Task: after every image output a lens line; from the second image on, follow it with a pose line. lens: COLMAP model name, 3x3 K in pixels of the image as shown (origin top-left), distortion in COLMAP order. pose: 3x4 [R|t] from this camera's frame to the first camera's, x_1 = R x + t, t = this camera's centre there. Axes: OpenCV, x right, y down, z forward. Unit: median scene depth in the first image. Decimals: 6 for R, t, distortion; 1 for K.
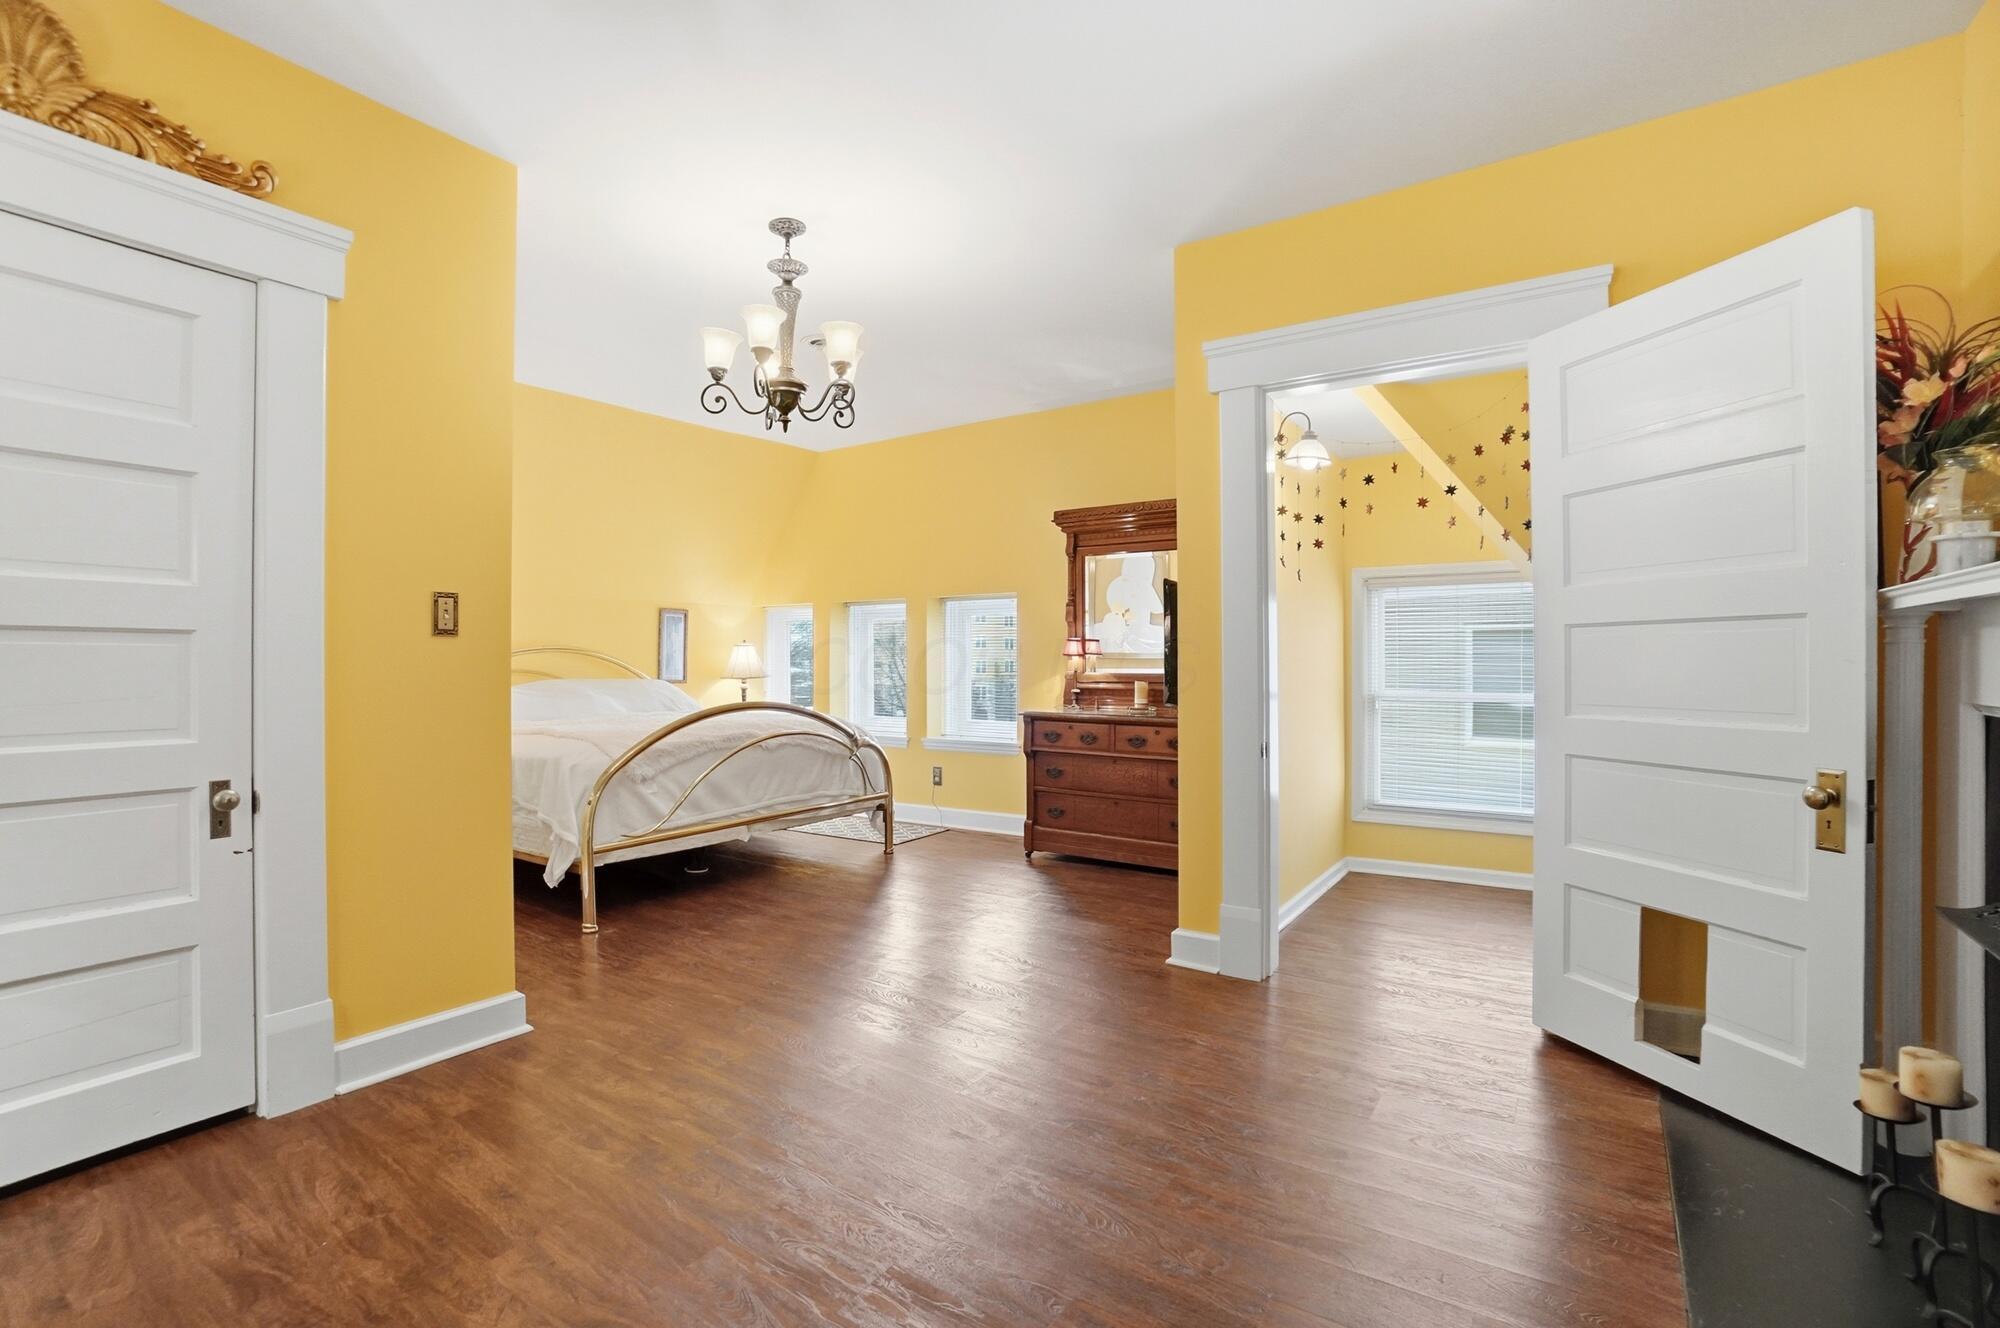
lens RADIAL K [[912.3, 0, 992.0], [0, 912.3, 665.4], [0, 0, 1]] dist [-0.070843, 0.025573]
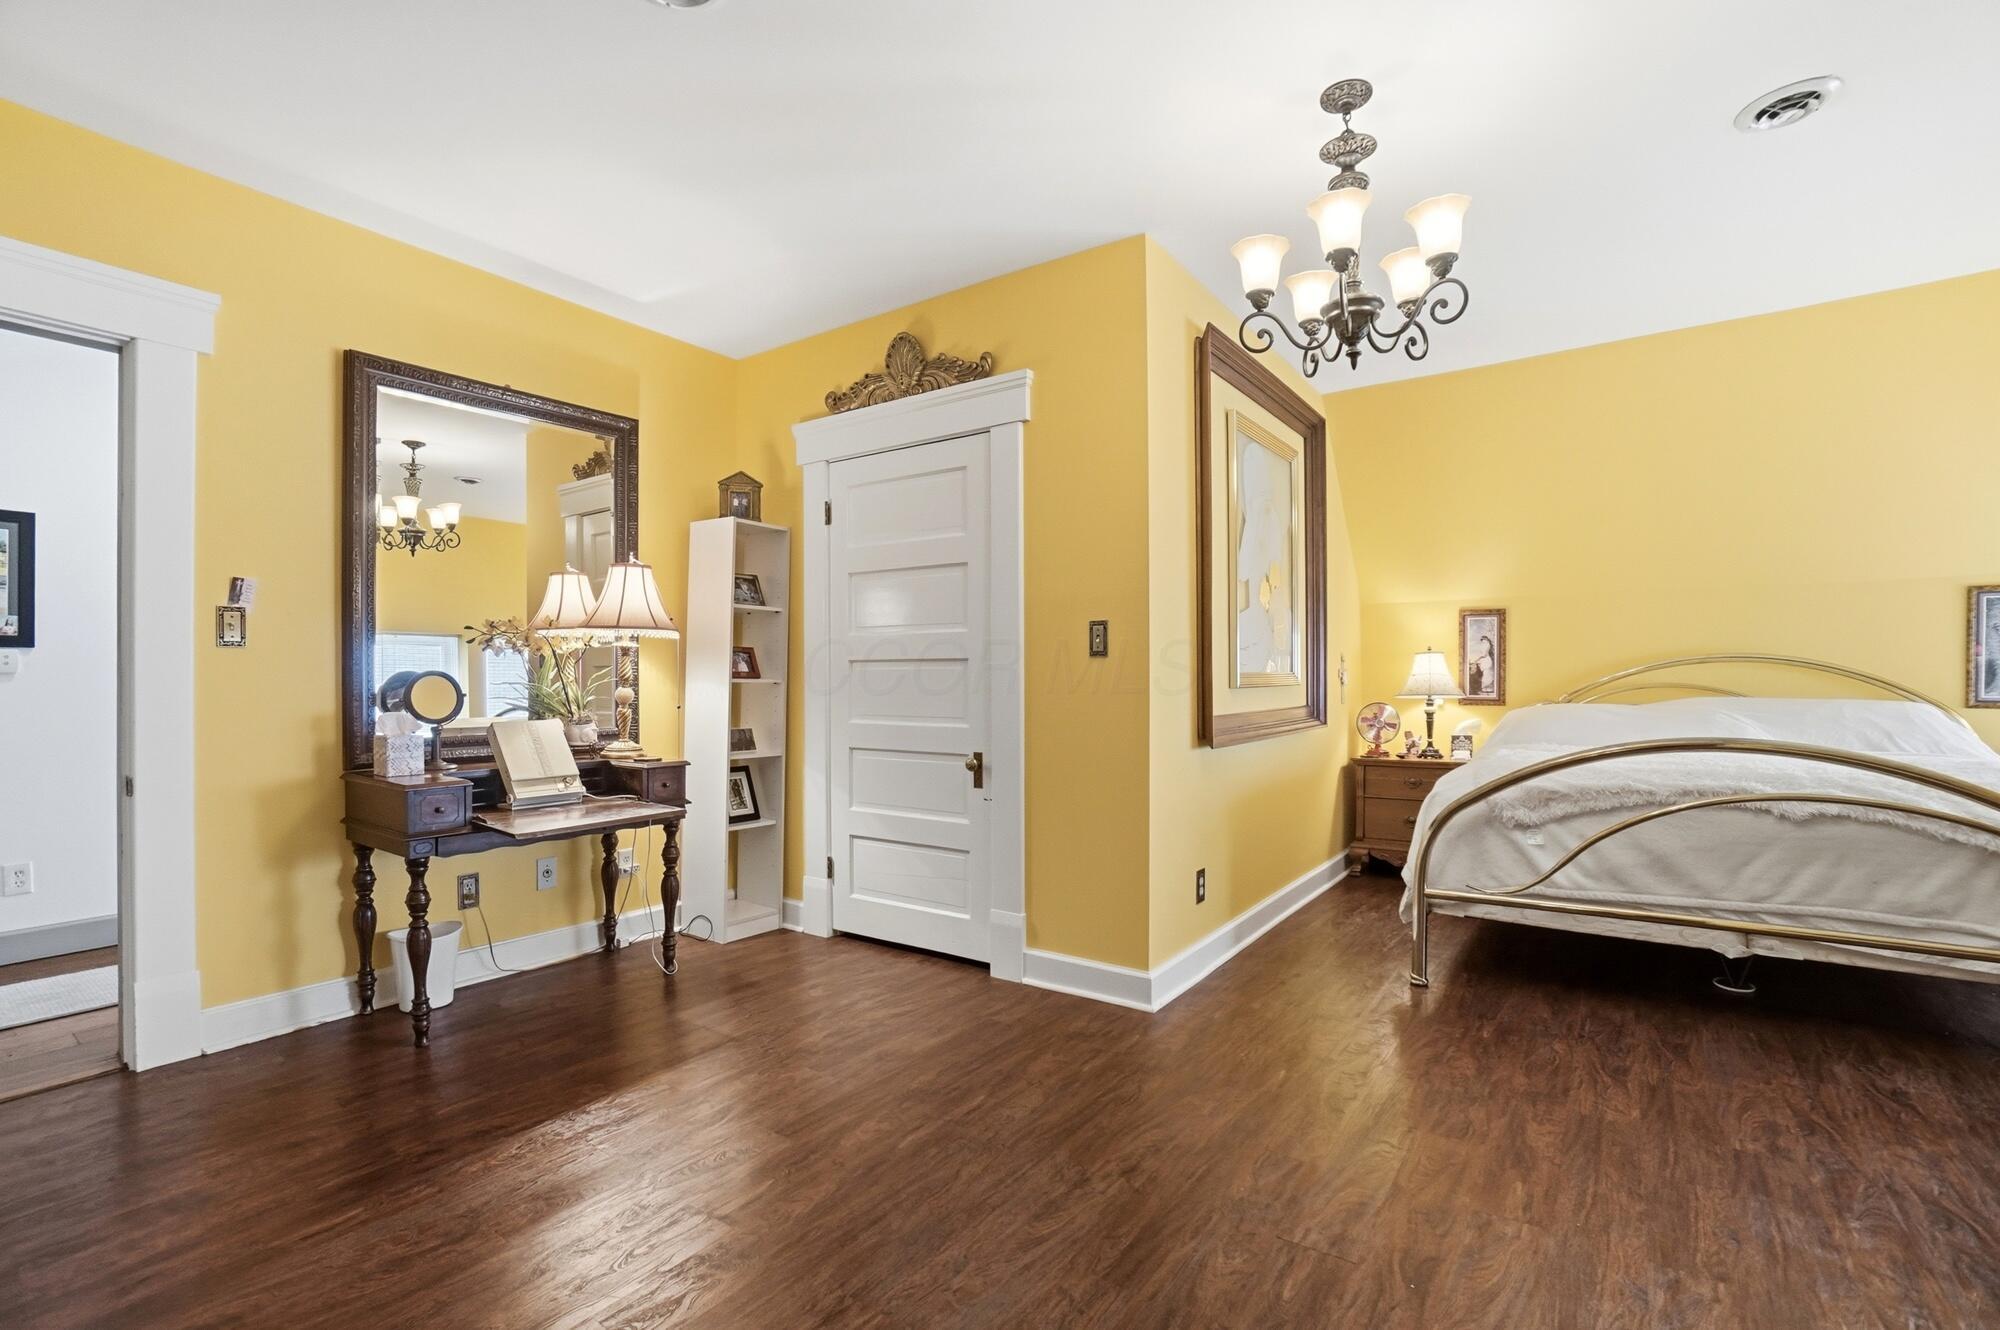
lens RADIAL K [[902.2, 0, 986.4], [0, 902.2, 683.9], [0, 0, 1]] dist [-0.059043, 0.024077]
pose [[-0.022860, 0.008314, -0.999704, 0.655861], [0.000417, 0.999965, 0.008307, -0.005852], [0.999739, -0.000227, -0.022862, 0.910409]]
